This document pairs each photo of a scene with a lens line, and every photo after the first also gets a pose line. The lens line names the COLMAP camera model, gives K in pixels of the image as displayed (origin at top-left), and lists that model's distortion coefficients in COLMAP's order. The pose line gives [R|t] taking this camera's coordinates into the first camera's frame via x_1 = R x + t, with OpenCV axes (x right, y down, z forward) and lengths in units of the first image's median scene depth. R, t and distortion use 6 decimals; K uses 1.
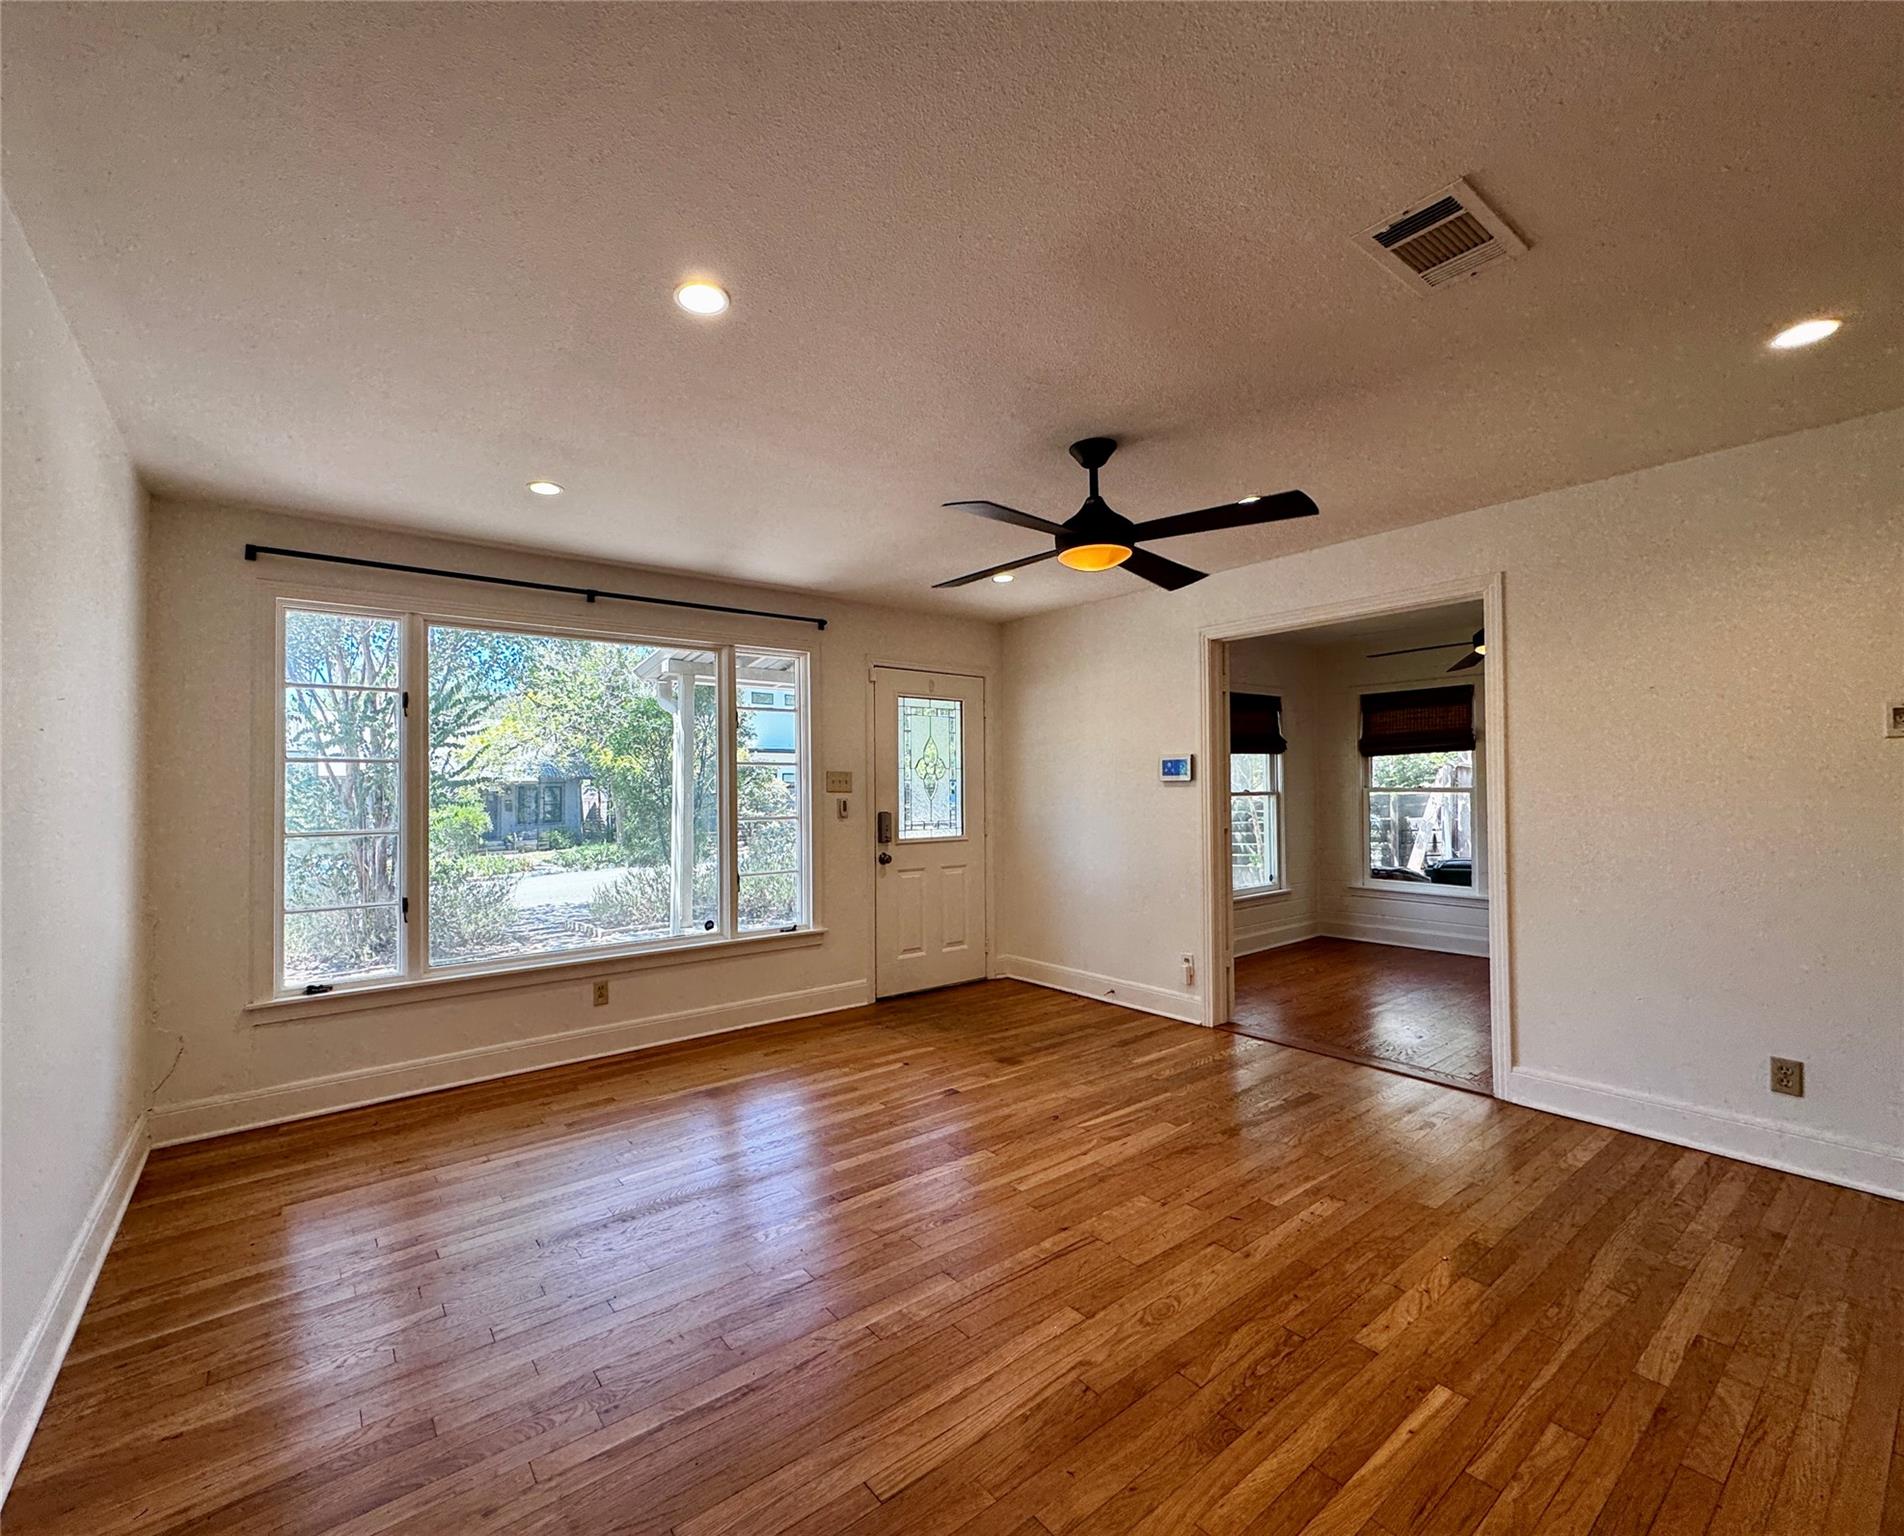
lens RADIAL K [[807.6, 0, 887.2], [0, 807.6, 761.7], [0, 0, 1]] dist [-0.002050, 0.000111]
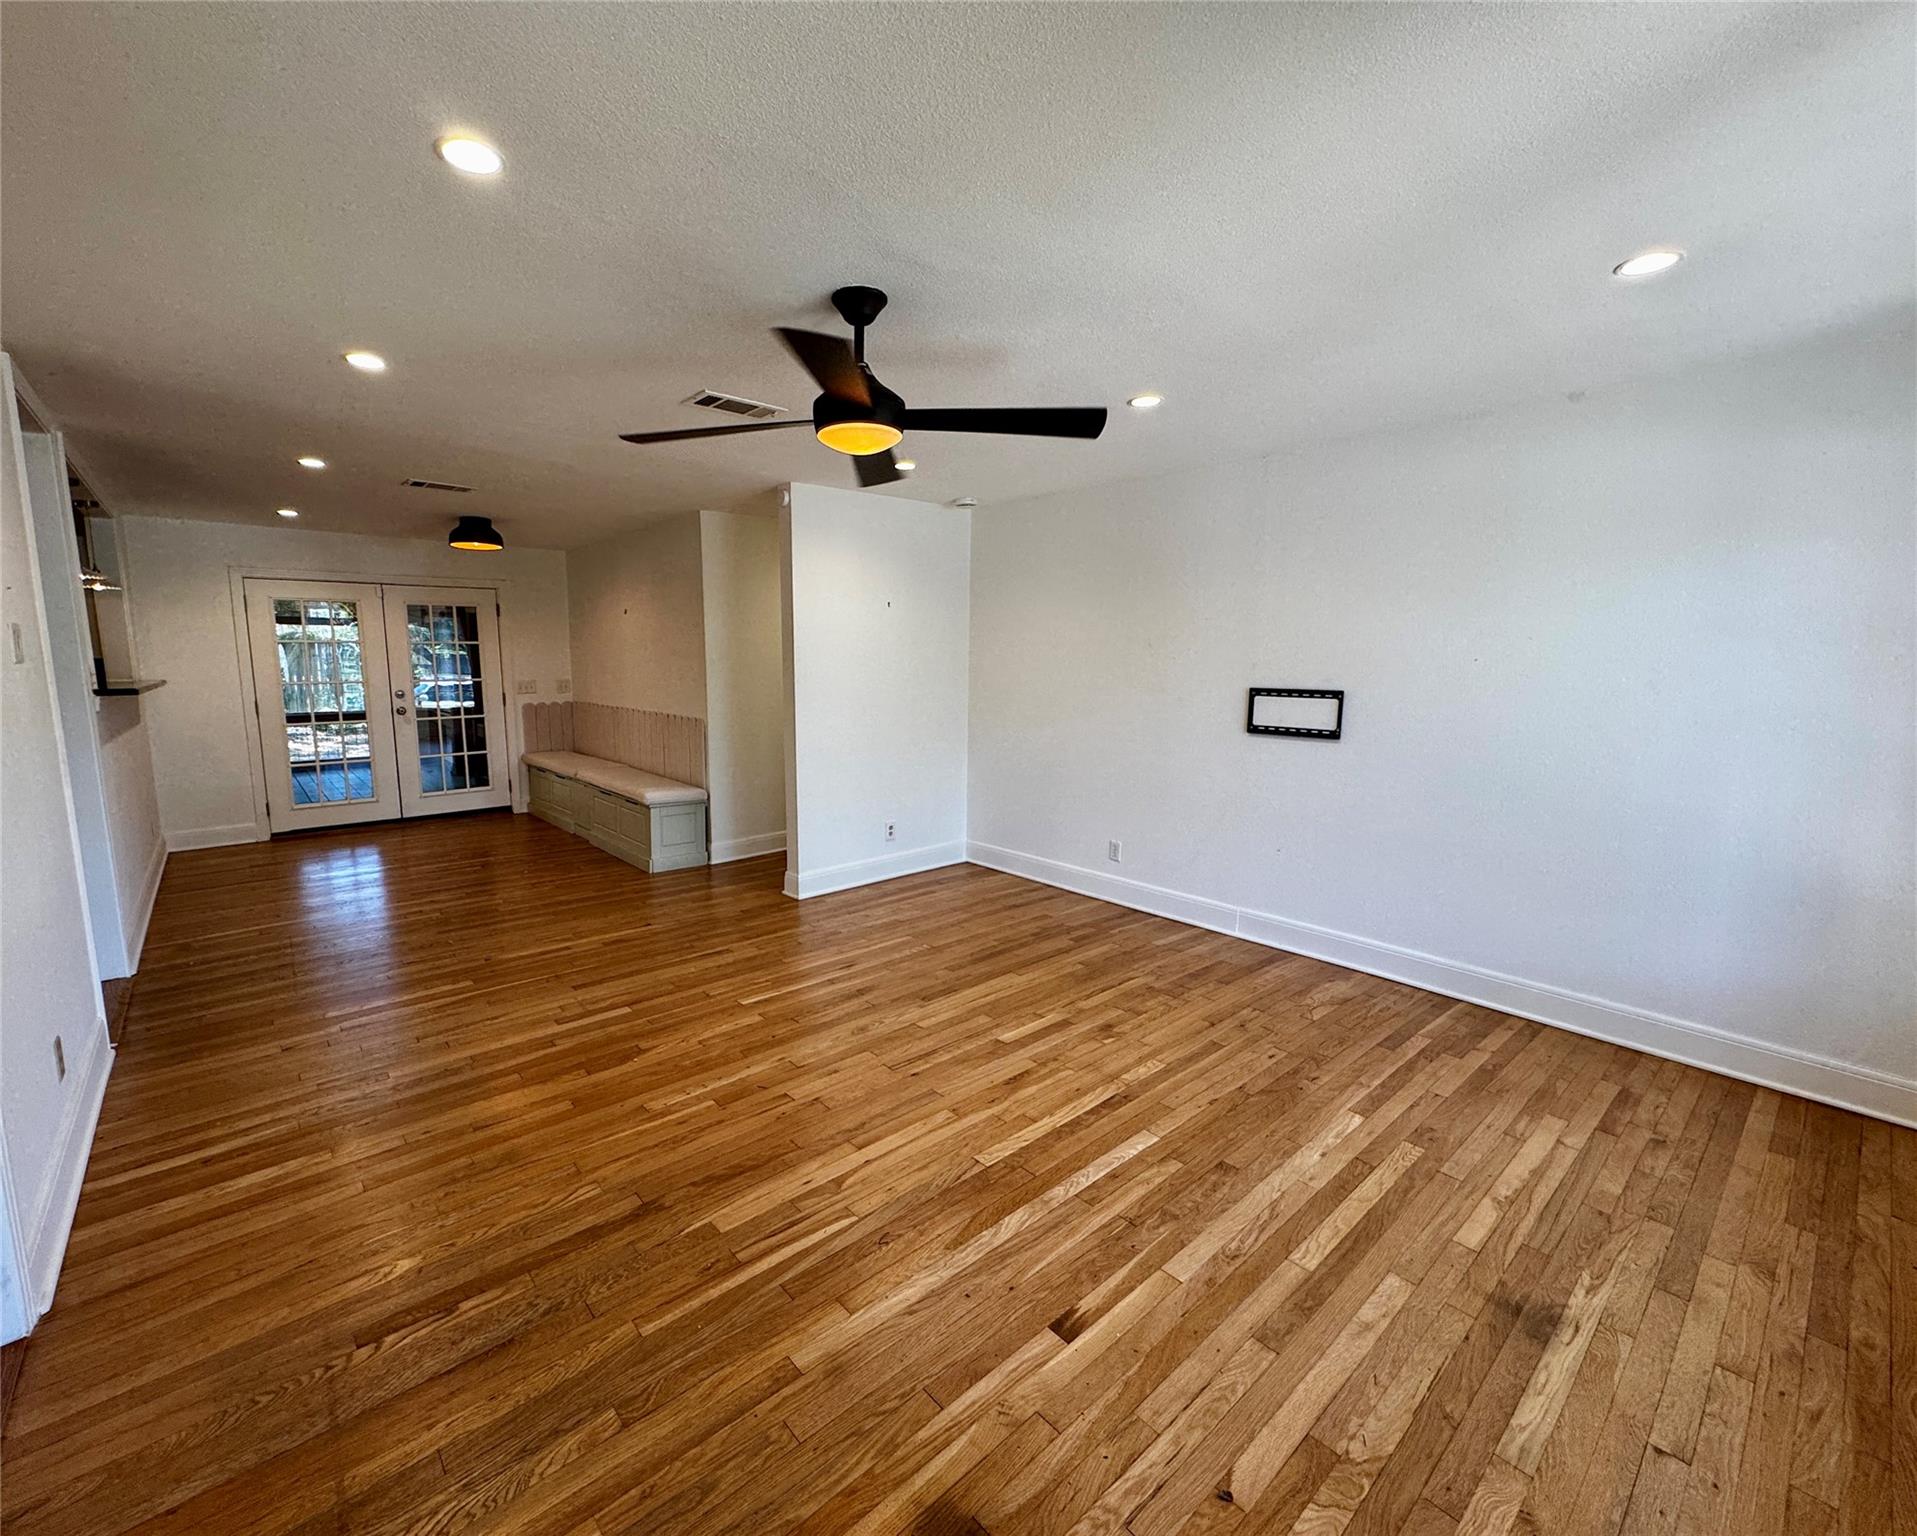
lens RADIAL K [[813.1, 0, 893.3], [0, 813.1, 761.7], [0, 0, 1]] dist [-0.002050, 0.000111]
pose [[-0.998064, 0.017051, -0.059815, 0.224356], [0.011422, 0.995579, 0.093227, 0.000791], [0.061141, 0.092363, -0.993846, 1.537456]]
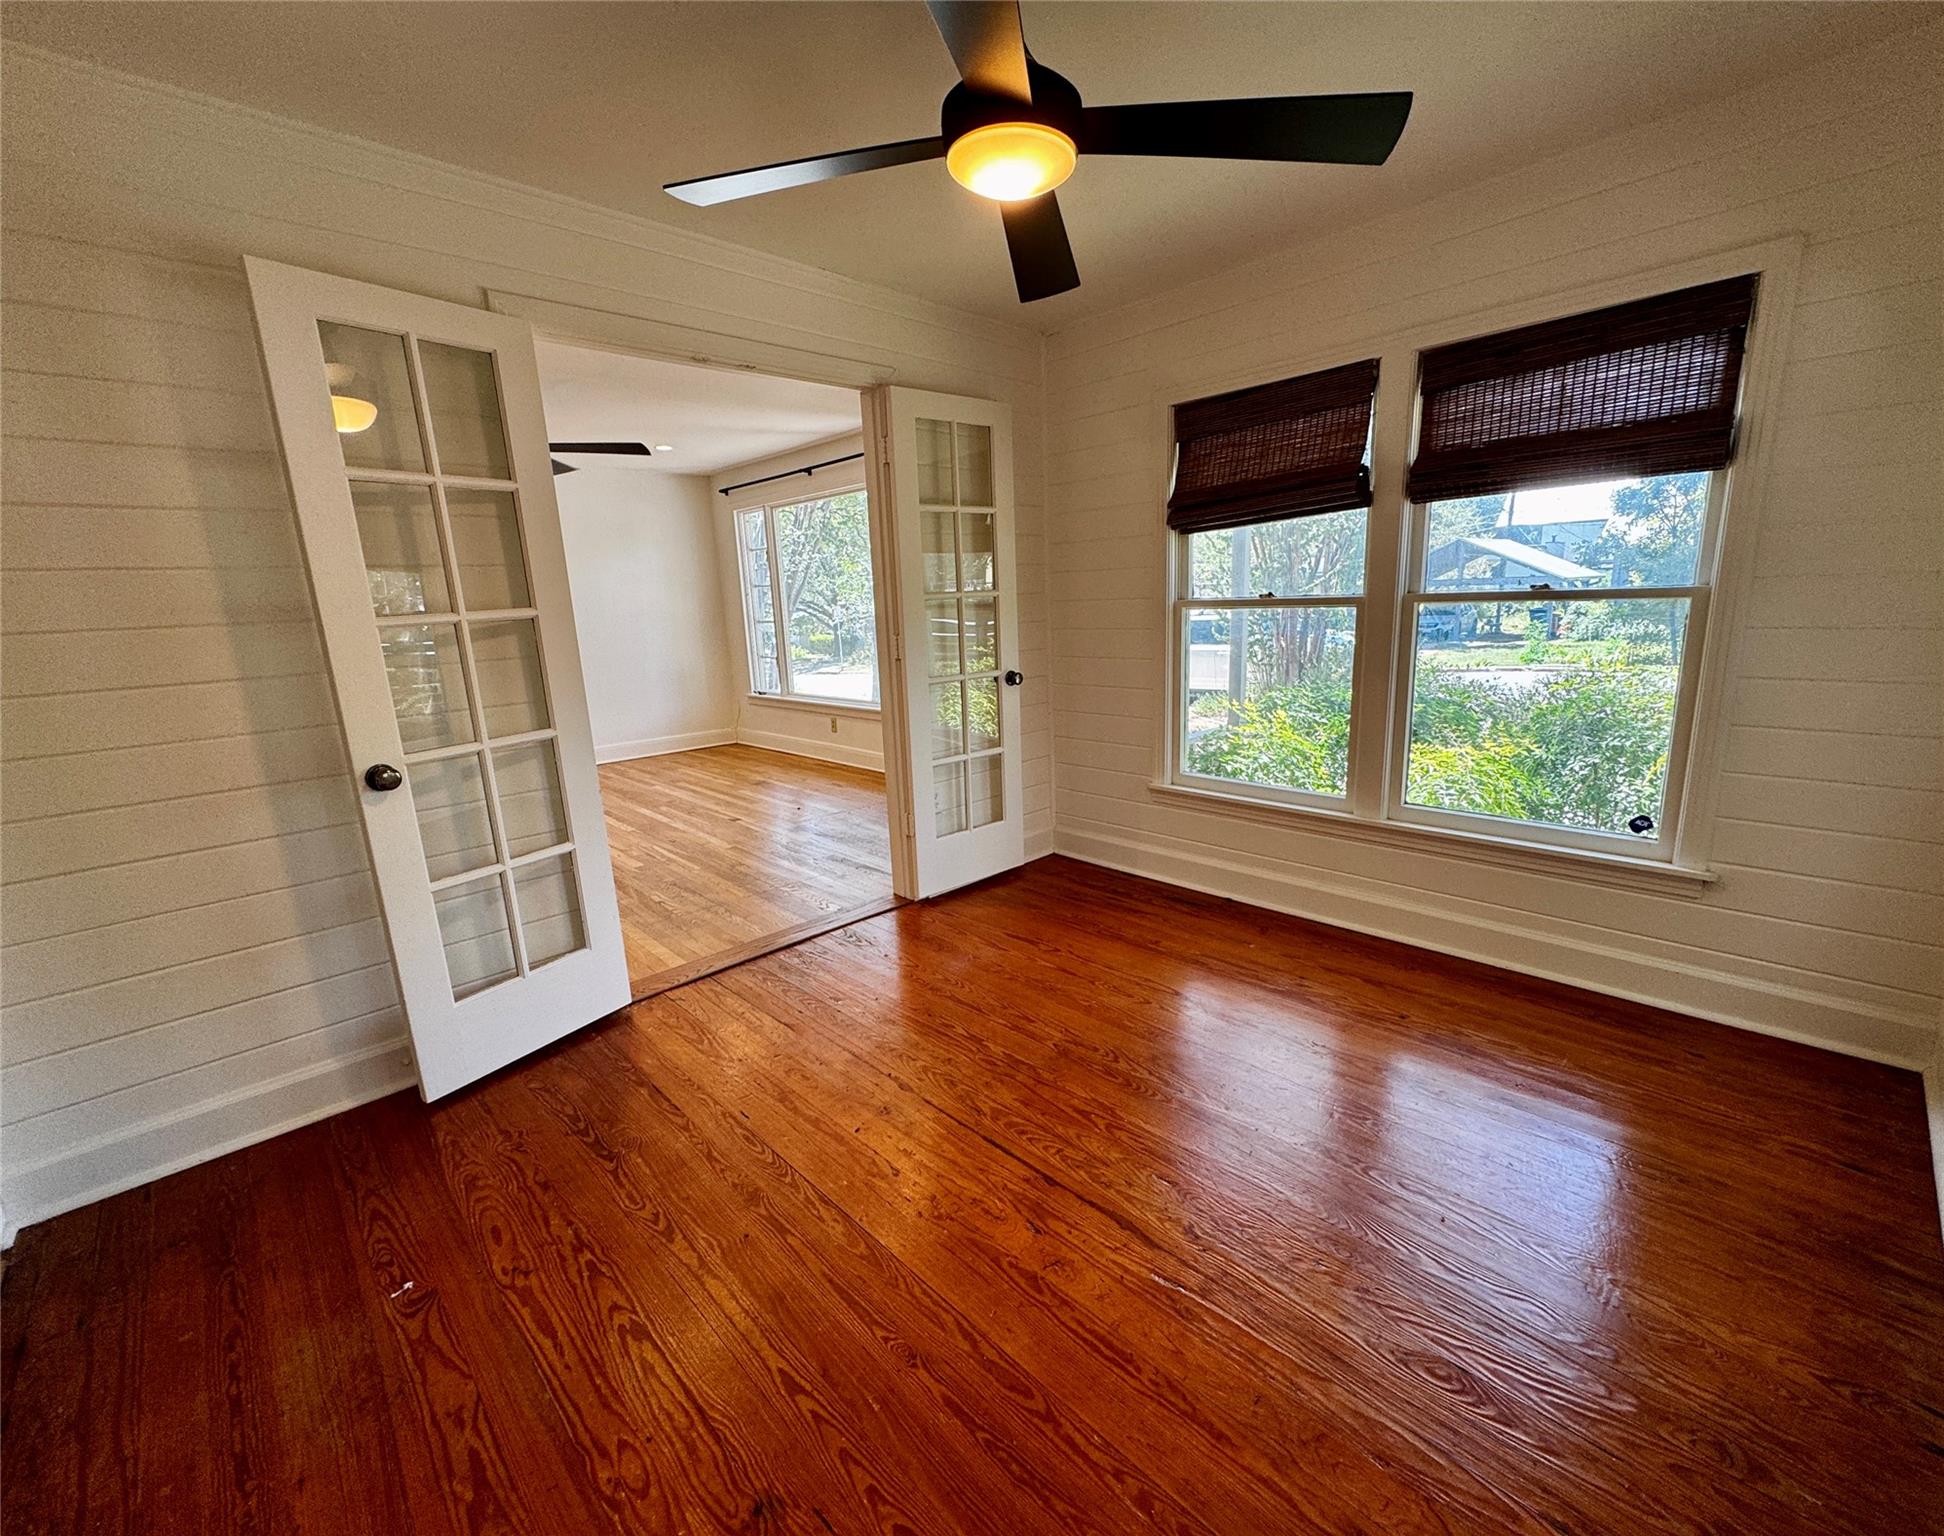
lens RADIAL K [[812.7, 0, 992.8], [0, 812.7, 769.7], [0, 0, 1]] dist [0.000847, 0.000042]
pose [[0.152520, 0.218643, -0.963812, 1.608906], [0.070051, 0.970377, 0.231218, 0.015815], [0.985815, -0.102782, 0.132685, 1.326525]]
